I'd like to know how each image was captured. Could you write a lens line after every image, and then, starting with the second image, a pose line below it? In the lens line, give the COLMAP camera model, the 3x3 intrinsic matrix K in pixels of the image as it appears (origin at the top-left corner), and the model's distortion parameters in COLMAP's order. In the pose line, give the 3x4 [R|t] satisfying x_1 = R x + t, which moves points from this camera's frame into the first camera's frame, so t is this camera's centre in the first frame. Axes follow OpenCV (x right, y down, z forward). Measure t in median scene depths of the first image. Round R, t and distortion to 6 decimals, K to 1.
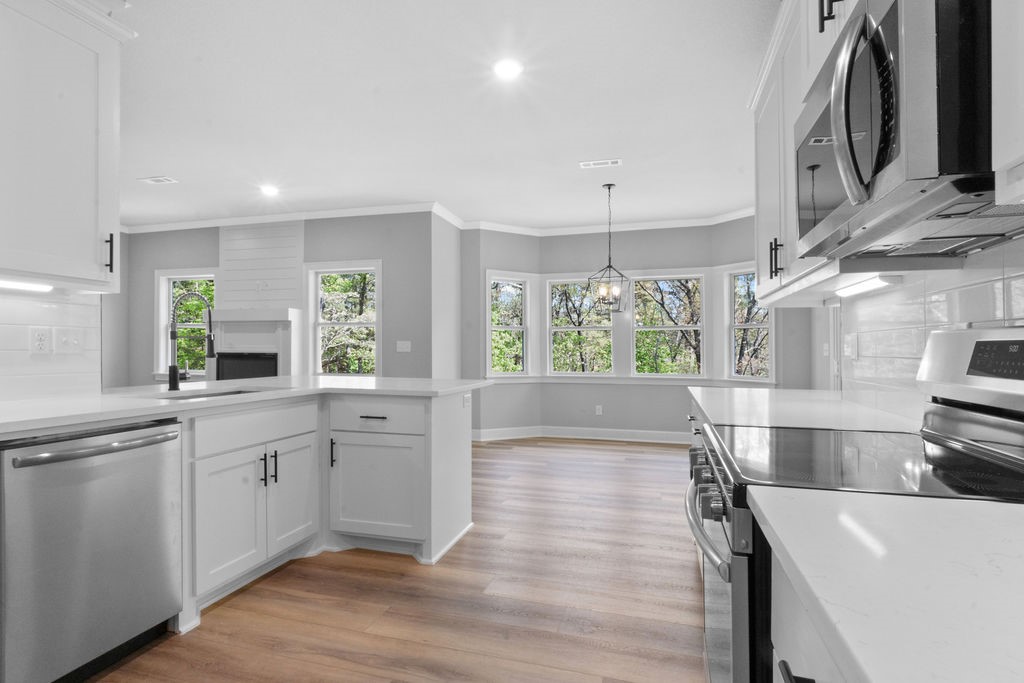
lens RADIAL K [[540.5, 0, 495.1], [0, 540.5, 349.7], [0, 0, 1]] dist [0.011056, 0.002886]
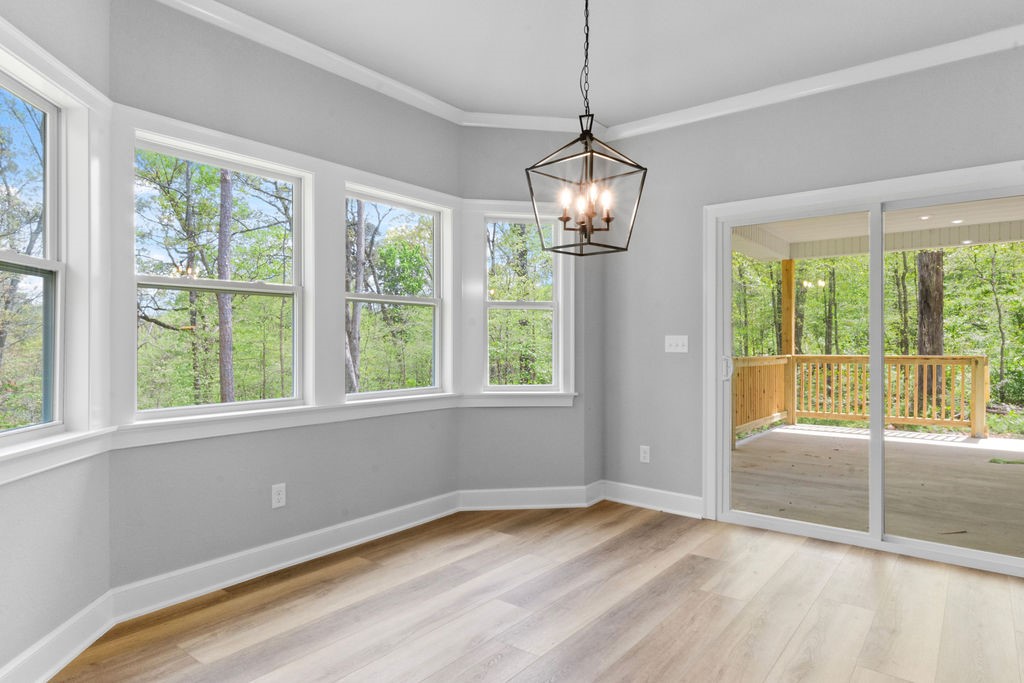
lens RADIAL K [[589.8, 0, 528.5], [0, 589.8, 340.5], [0, 0, 1]] dist [-0.011612, -0.004300]
pose [[0.350794, -0.001351, 0.936452, -0.189832], [-0.003337, 0.999991, 0.002693, -0.004902], [-0.936447, -0.004070, 0.350787, 0.813780]]
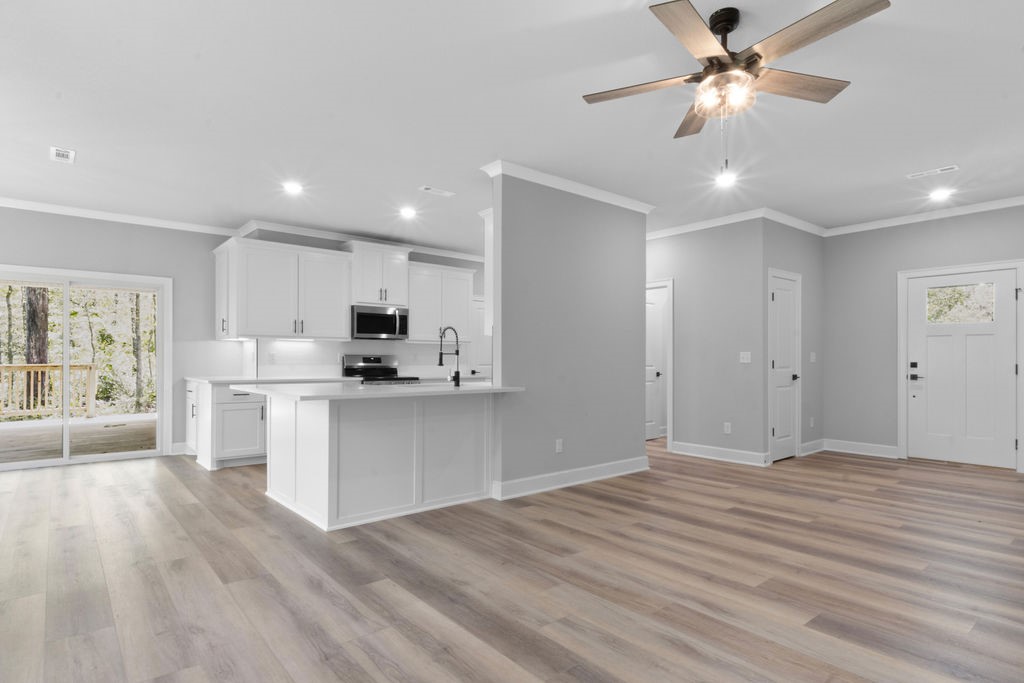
lens RADIAL K [[540.5, 0, 487.1], [0, 540.5, 356.8], [0, 0, 1]] dist [0.011056, 0.002886]
pose [[-0.824008, -0.008783, 0.566510, -0.738876], [-0.010906, 0.999940, -0.000360, -0.006859], [-0.566473, -0.006475, -0.824055, 1.079785]]
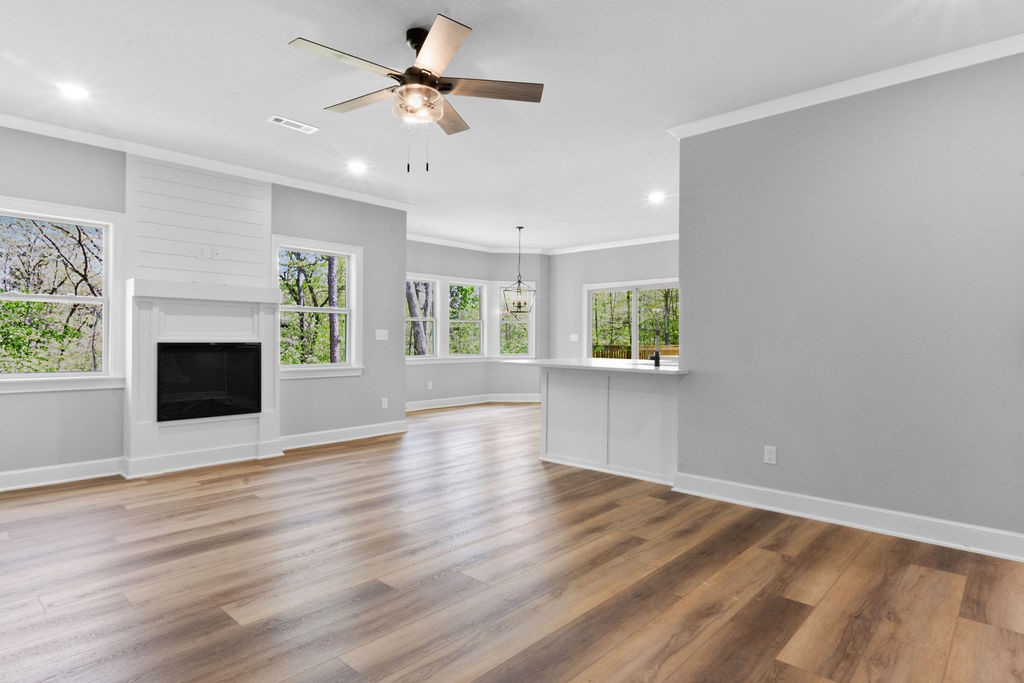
lens RADIAL K [[549.4, 0, 546.6], [0, 549.4, 340.2], [0, 0, 1]] dist [-0.013644, 0.002768]
pose [[0.395233, -0.007181, 0.918553, -1.056010], [-0.006338, 0.999924, 0.010545, -0.009087], [-0.918559, -0.009989, 0.395158, 0.301966]]
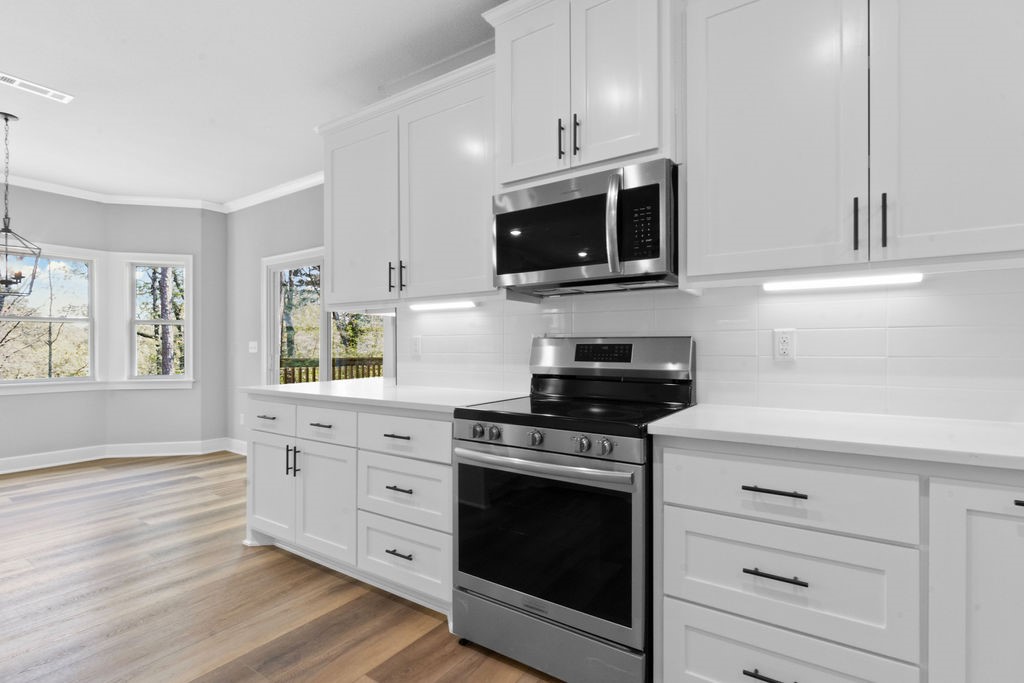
lens RADIAL K [[479.6, 0, 522.9], [0, 479.6, 351.4], [0, 0, 1]] dist [-0.003861, -0.002164]
pose [[0.260789, -0.013675, 0.965299, -0.194150], [0.001958, 0.999905, 0.013636, -0.002675], [-0.965394, -0.001667, 0.260791, 0.171192]]
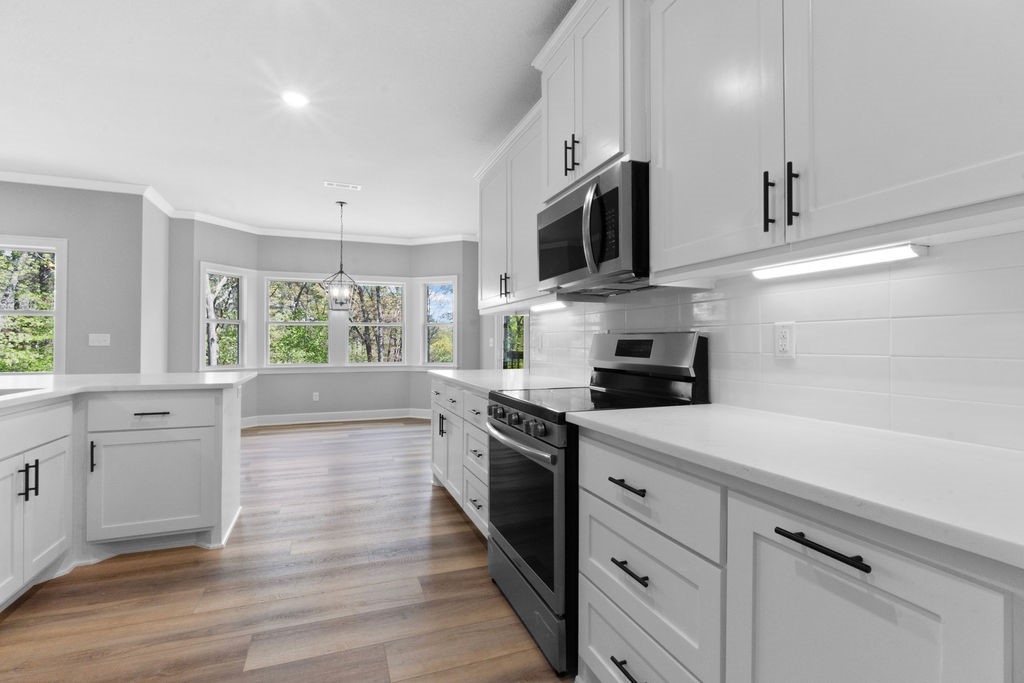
lens RADIAL K [[479.6, 0, 514.3], [0, 479.6, 342.0], [0, 0, 1]] dist [-0.003861, -0.002164]
pose [[0.783860, -0.001946, 0.620935, -0.127078], [0.001487, 0.999998, 0.001257, -0.002263], [-0.620936, -0.000062, 0.783861, -0.042711]]
